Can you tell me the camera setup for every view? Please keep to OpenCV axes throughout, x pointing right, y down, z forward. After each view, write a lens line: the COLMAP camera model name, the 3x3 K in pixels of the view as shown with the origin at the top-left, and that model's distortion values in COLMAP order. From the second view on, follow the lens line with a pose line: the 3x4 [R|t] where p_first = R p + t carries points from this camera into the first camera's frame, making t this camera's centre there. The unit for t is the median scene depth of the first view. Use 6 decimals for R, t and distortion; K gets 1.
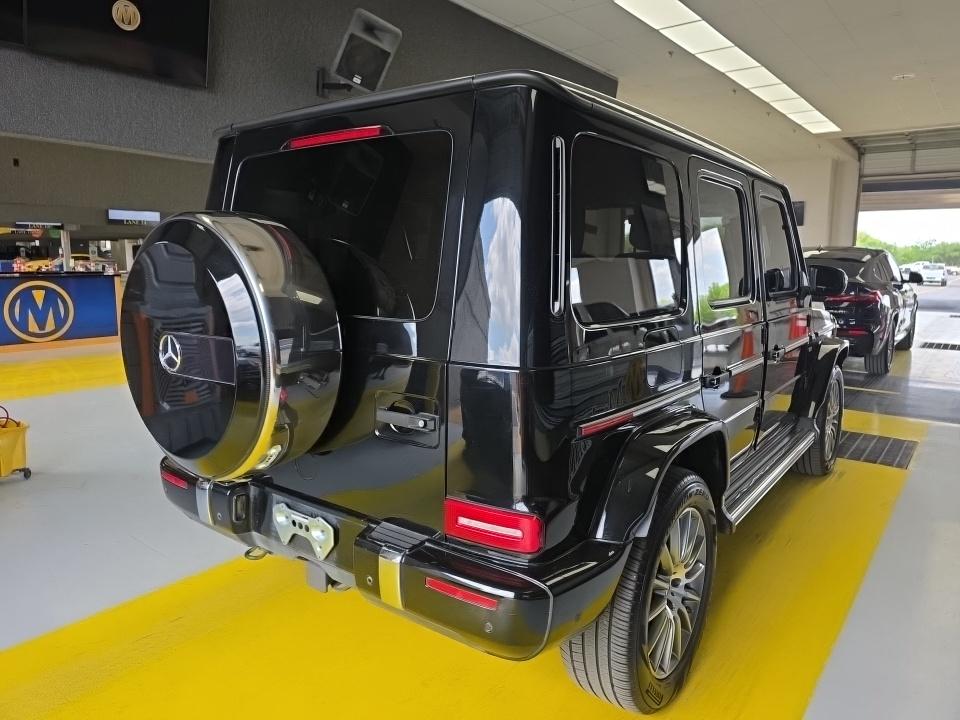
lens RADIAL K [[645.6, 0, 480.0], [0, 645.6, 360.0], [0, 0, 1]] dist [-0.004466, 0.000179]
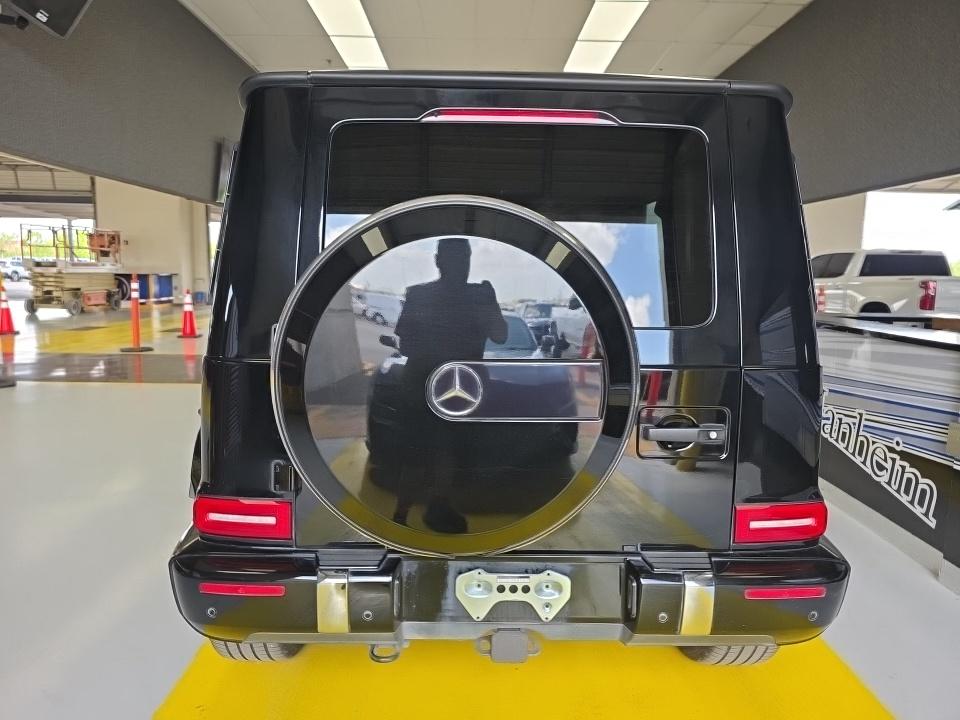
lens RADIAL K [[645.6, 0, 480.0], [0, 645.6, 360.0], [0, 0, 1]] dist [-0.004466, 0.000179]
pose [[0.783410, -0.070638, 0.617478, -0.845065], [0.077925, 0.996844, 0.015171, -0.051137], [-0.616601, 0.036232, 0.786442, 0.395321]]
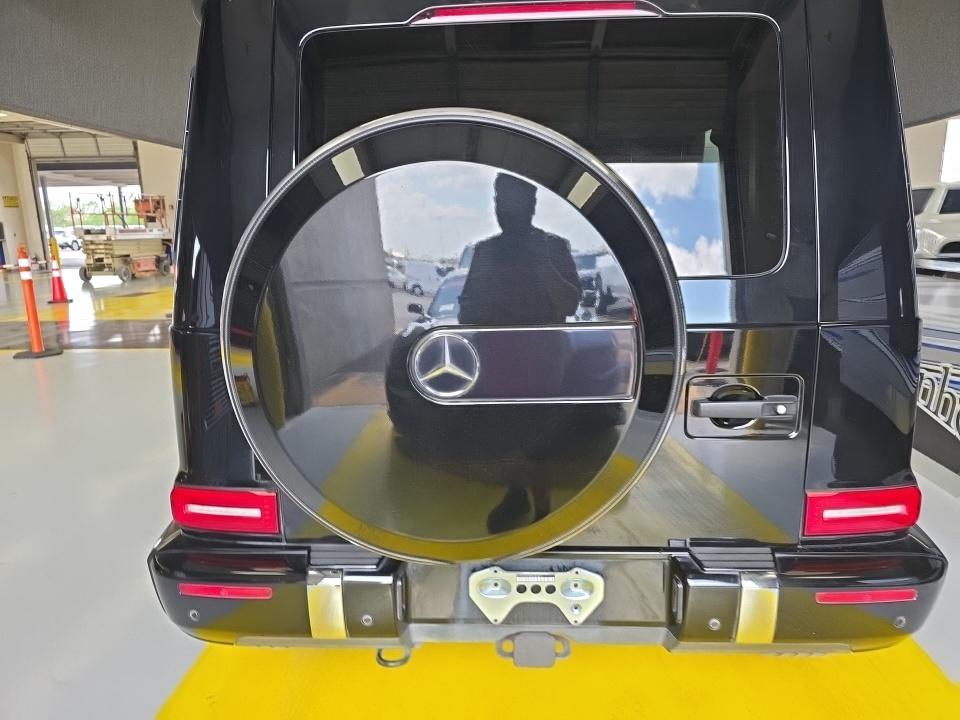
lens RADIAL K [[635.1, 0, 479.4], [0, 635.1, 378.6], [0, 0, 1]] dist [0.001626, -0.003217]
pose [[0.831268, -0.143481, 0.537035, -0.710147], [0.102591, 0.989117, 0.105465, -0.052978], [-0.546323, -0.032575, 0.836941, 0.489683]]
